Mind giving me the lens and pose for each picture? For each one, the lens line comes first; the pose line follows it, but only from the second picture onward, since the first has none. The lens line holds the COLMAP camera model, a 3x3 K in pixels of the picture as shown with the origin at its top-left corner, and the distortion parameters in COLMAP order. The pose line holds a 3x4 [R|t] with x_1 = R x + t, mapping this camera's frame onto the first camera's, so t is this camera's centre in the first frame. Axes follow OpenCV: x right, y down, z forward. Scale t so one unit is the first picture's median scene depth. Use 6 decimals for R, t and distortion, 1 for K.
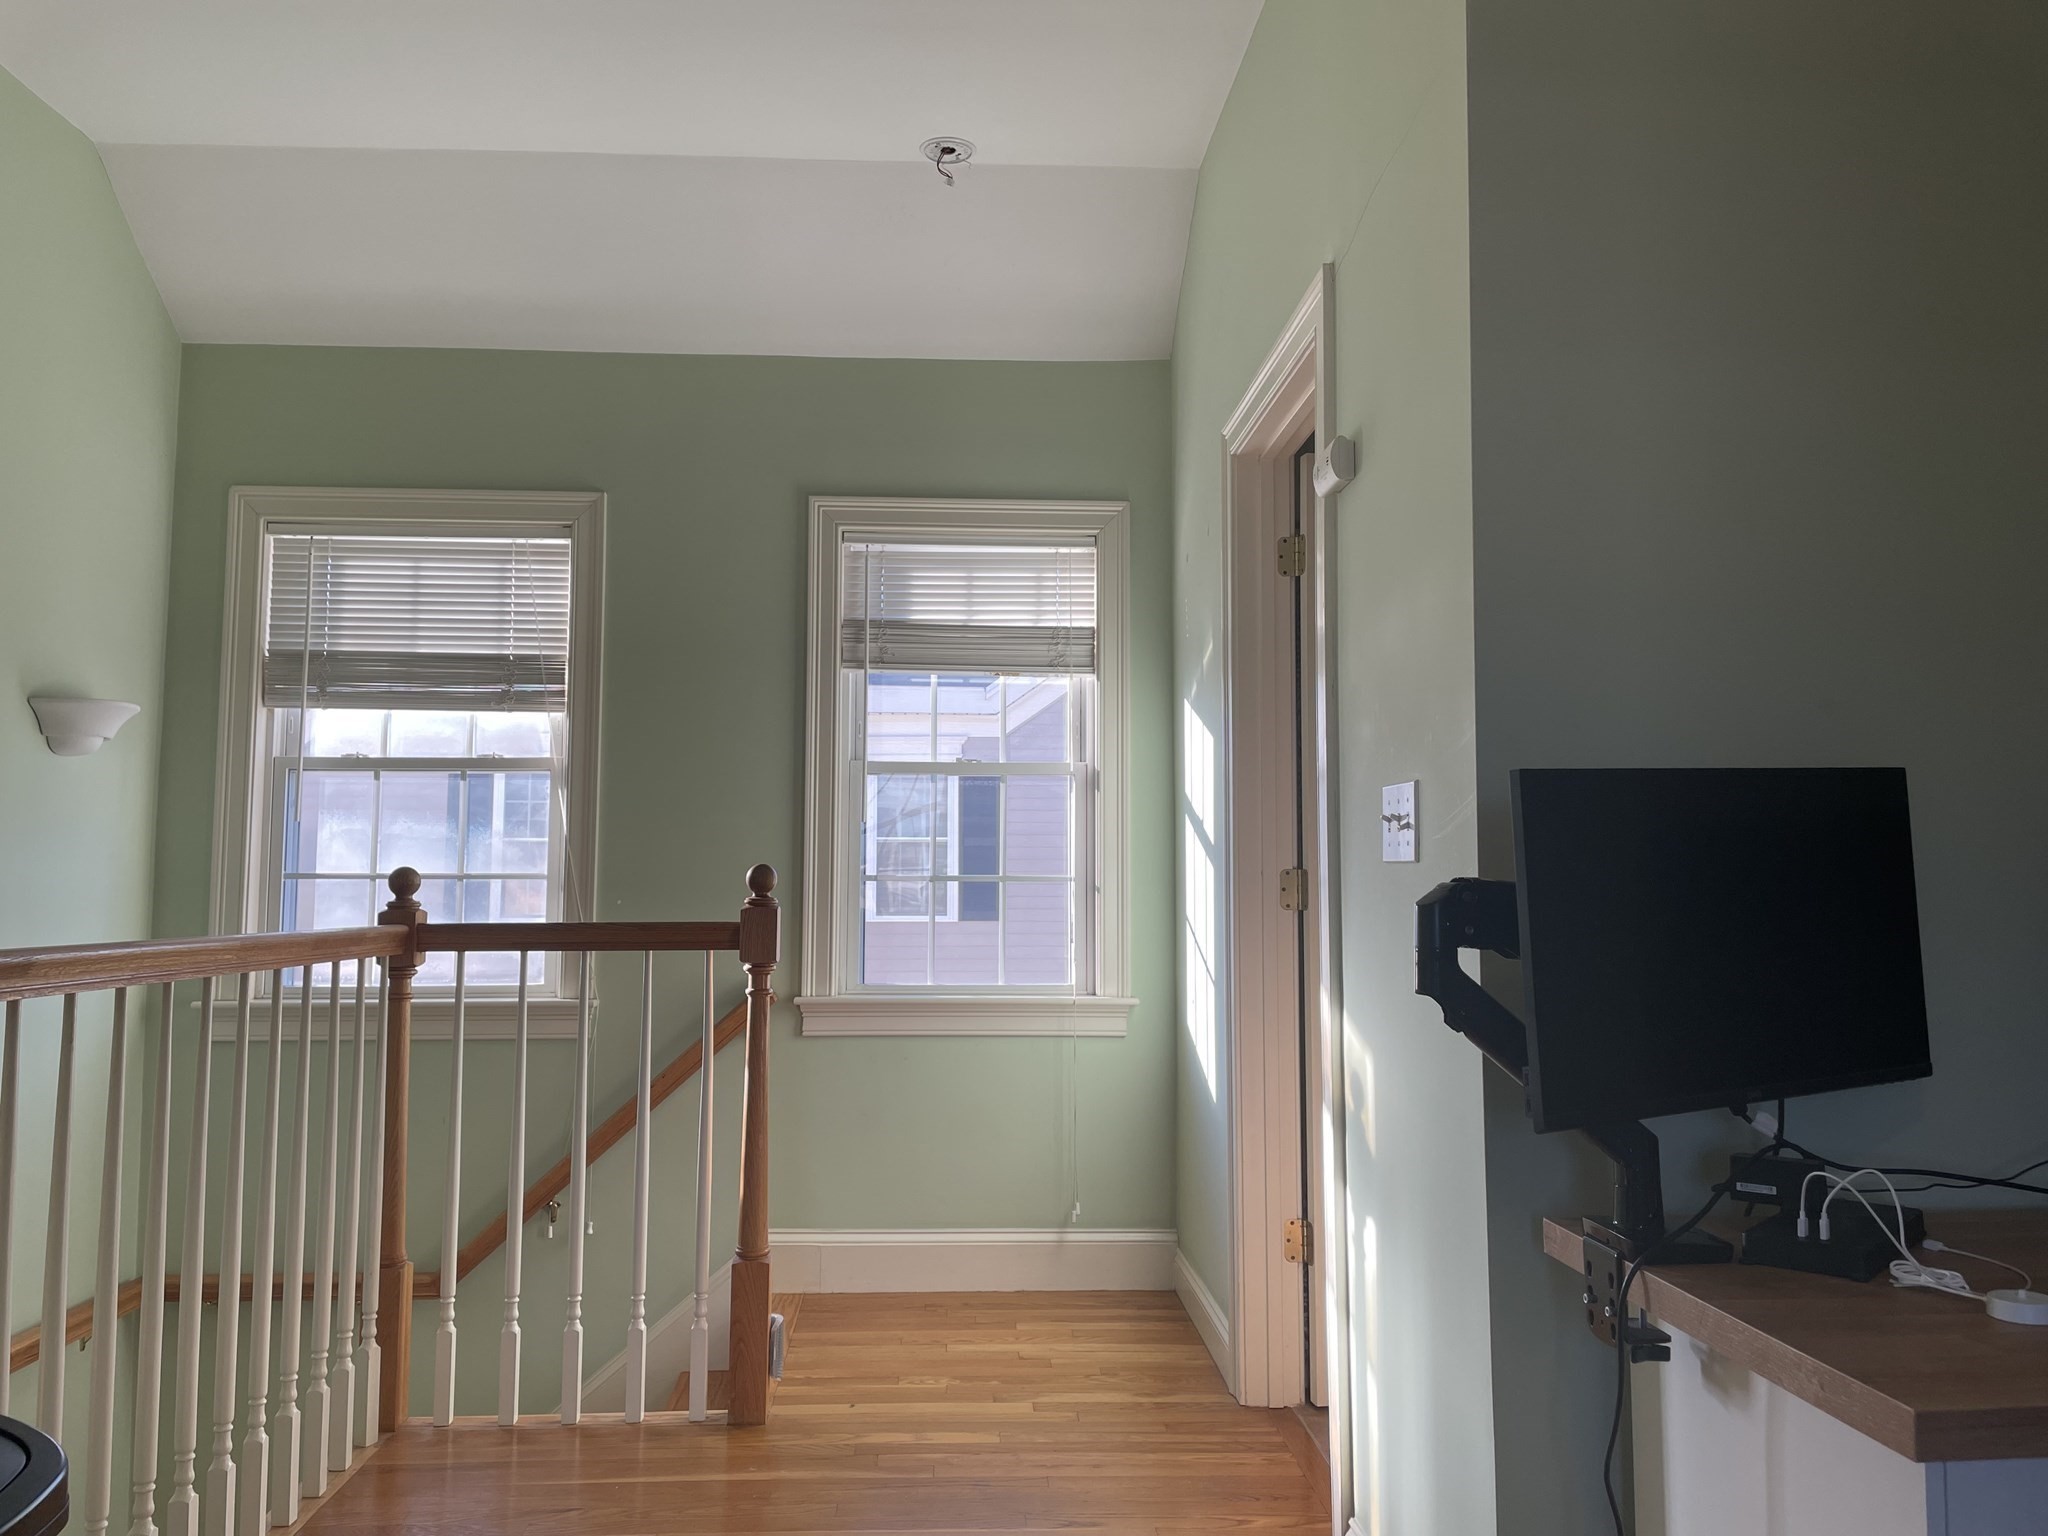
lens RADIAL K [[1536.1, 0, 1024.0], [0, 1536.1, 768.0], [0, 0, 1]] dist [0.072323, -0.099530]
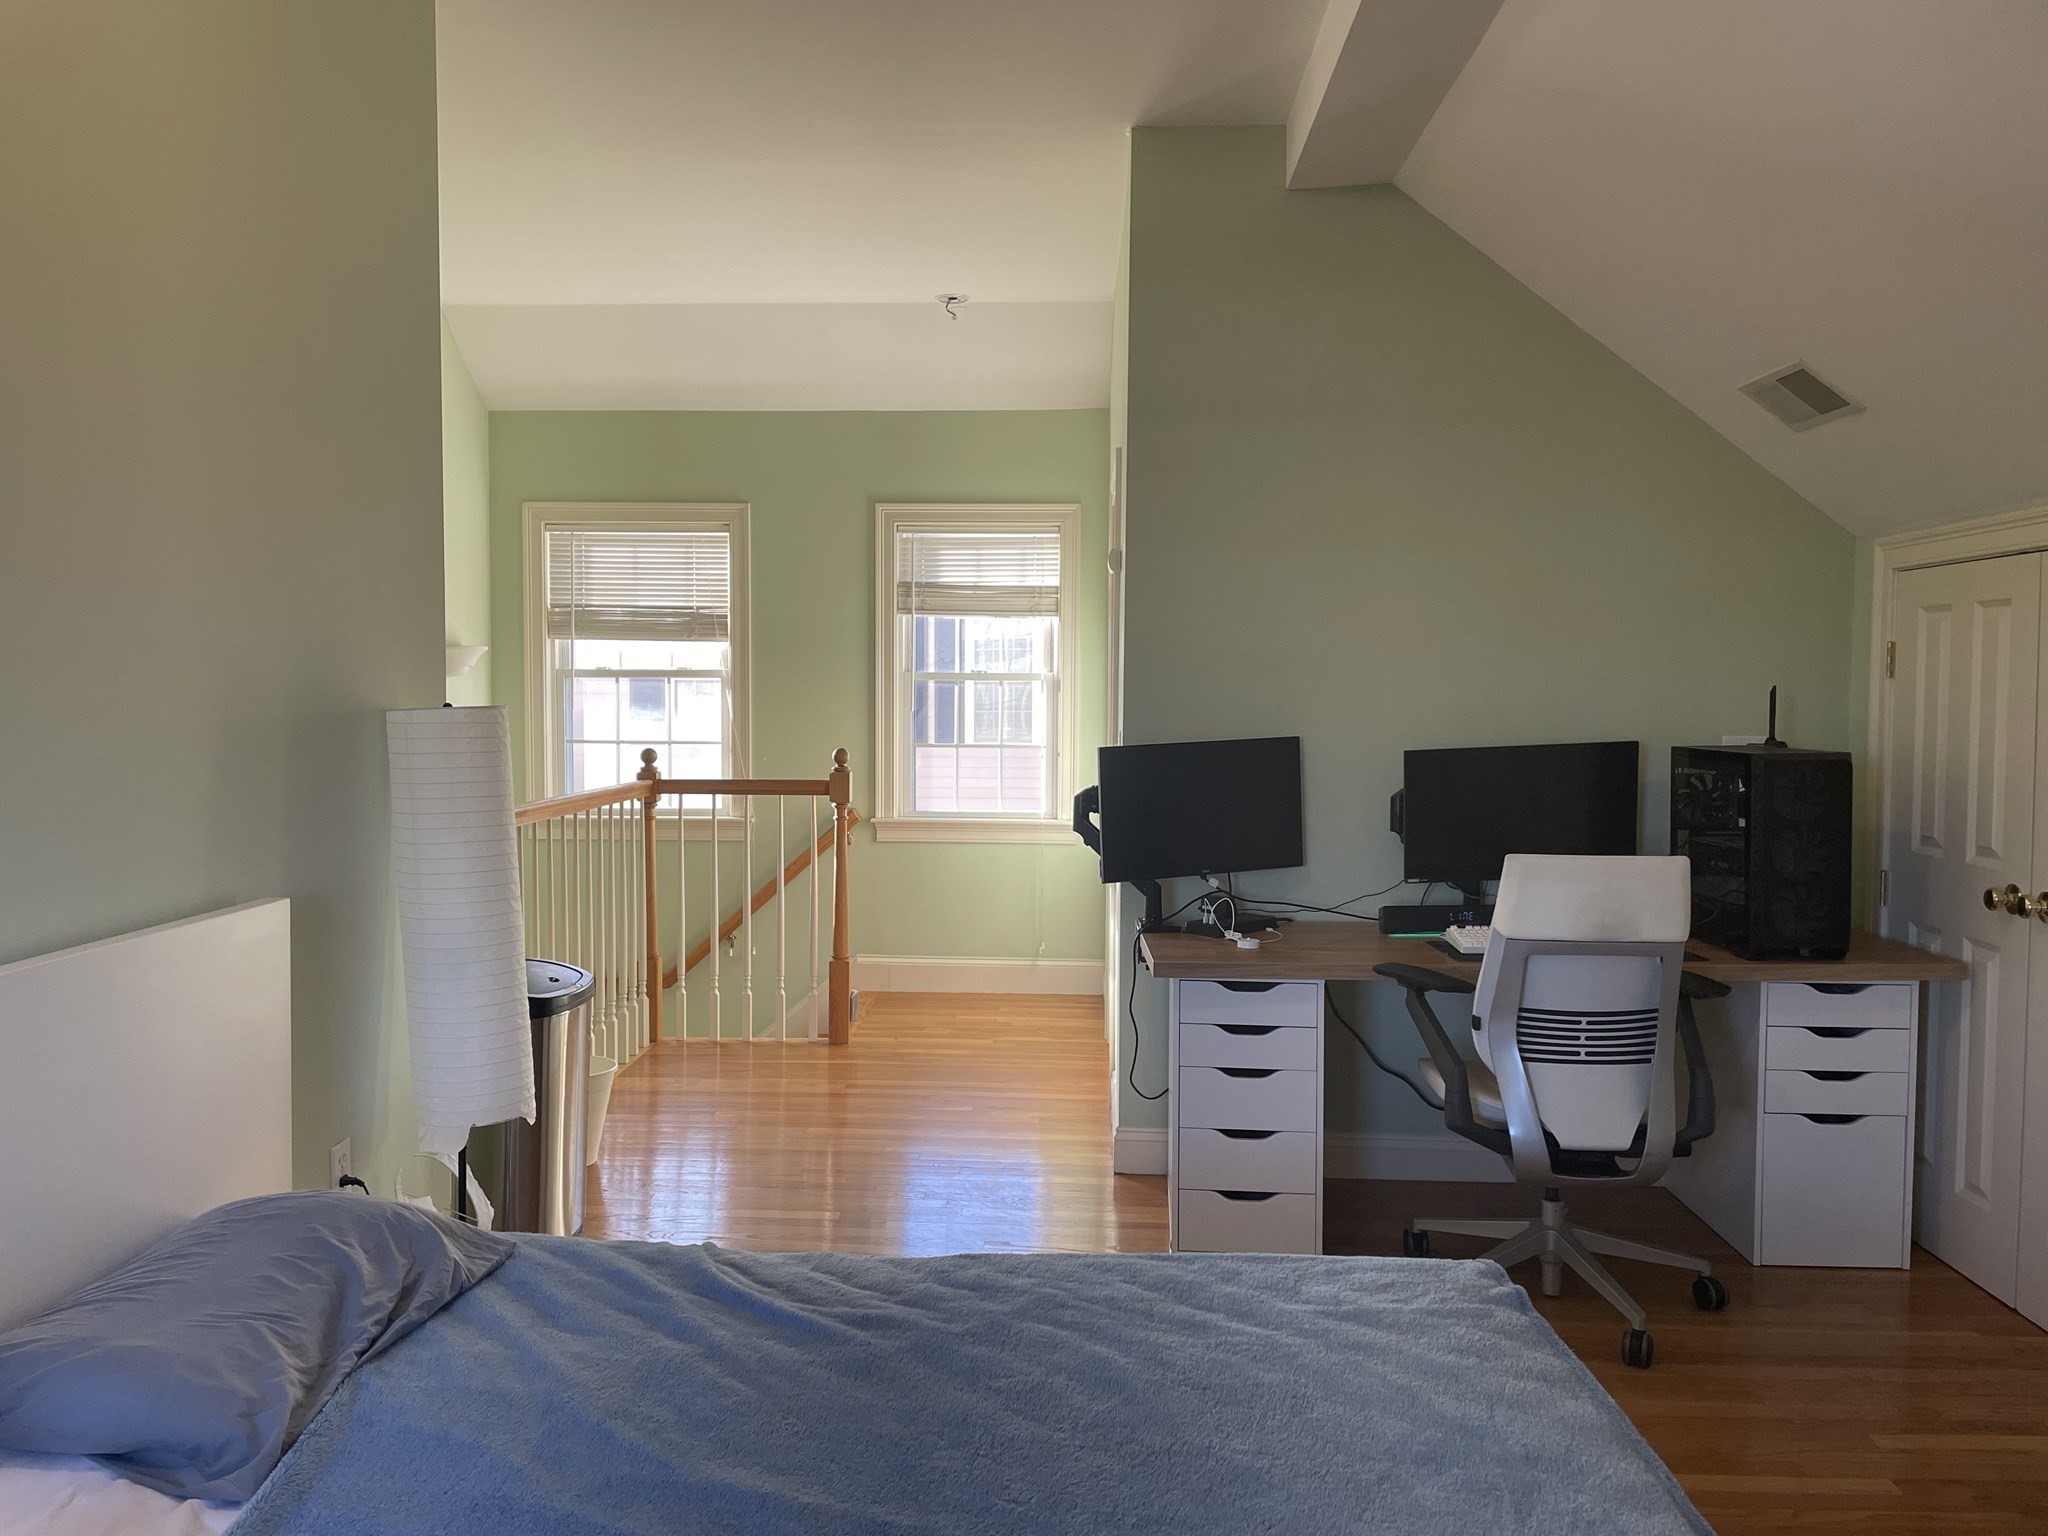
lens RADIAL K [[1536.1, 0, 1024.0], [0, 1536.1, 768.0], [0, 0, 1]] dist [0.072323, -0.099530]
pose [[0.996011, 0.007397, -0.088920, 0.156722], [0.003918, 0.991971, 0.126407, -0.109065], [0.089141, -0.126251, 0.987985, -0.586791]]
